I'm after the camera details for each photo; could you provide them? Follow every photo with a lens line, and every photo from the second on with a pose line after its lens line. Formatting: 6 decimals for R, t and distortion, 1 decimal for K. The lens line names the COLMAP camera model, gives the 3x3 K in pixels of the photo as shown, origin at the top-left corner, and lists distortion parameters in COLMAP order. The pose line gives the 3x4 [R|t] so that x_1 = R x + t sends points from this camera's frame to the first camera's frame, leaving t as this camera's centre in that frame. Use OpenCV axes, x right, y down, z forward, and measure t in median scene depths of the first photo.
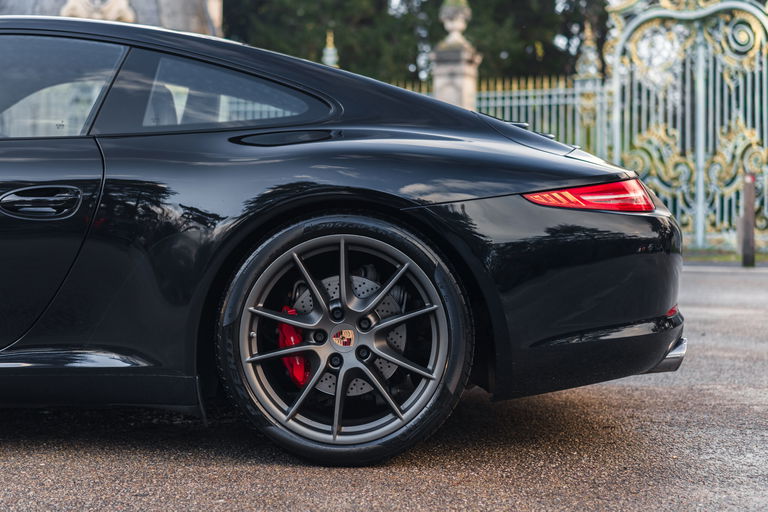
lens RADIAL K [[1141.0, 0, 399.6], [0, 1141.0, 187.4], [0, 0, 1]] dist [0.067387, 0.000000]
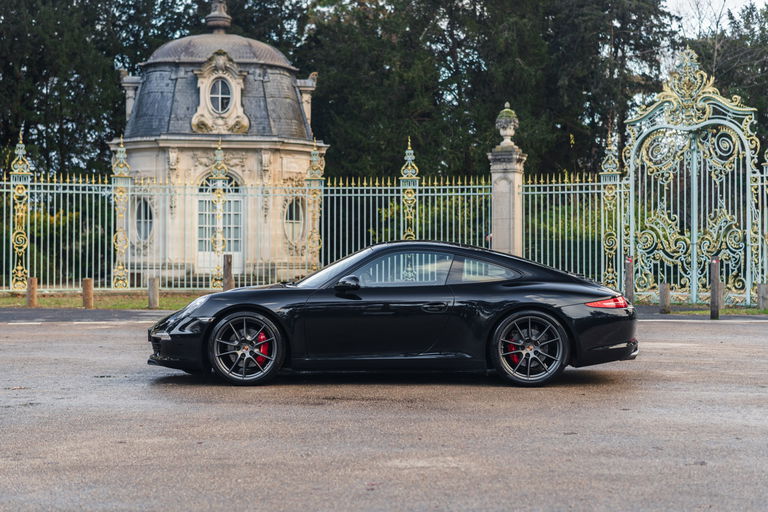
lens RADIAL K [[1141.0, 0, 390.9], [0, 1141.0, 274.4], [0, 0, 1]] dist [0.067387, 0.000000]
pose [[0.999528, -0.010454, -0.028875, -0.053846], [0.011432, 0.999360, 0.033906, -0.030096], [0.028502, -0.034220, 0.999008, -0.350267]]
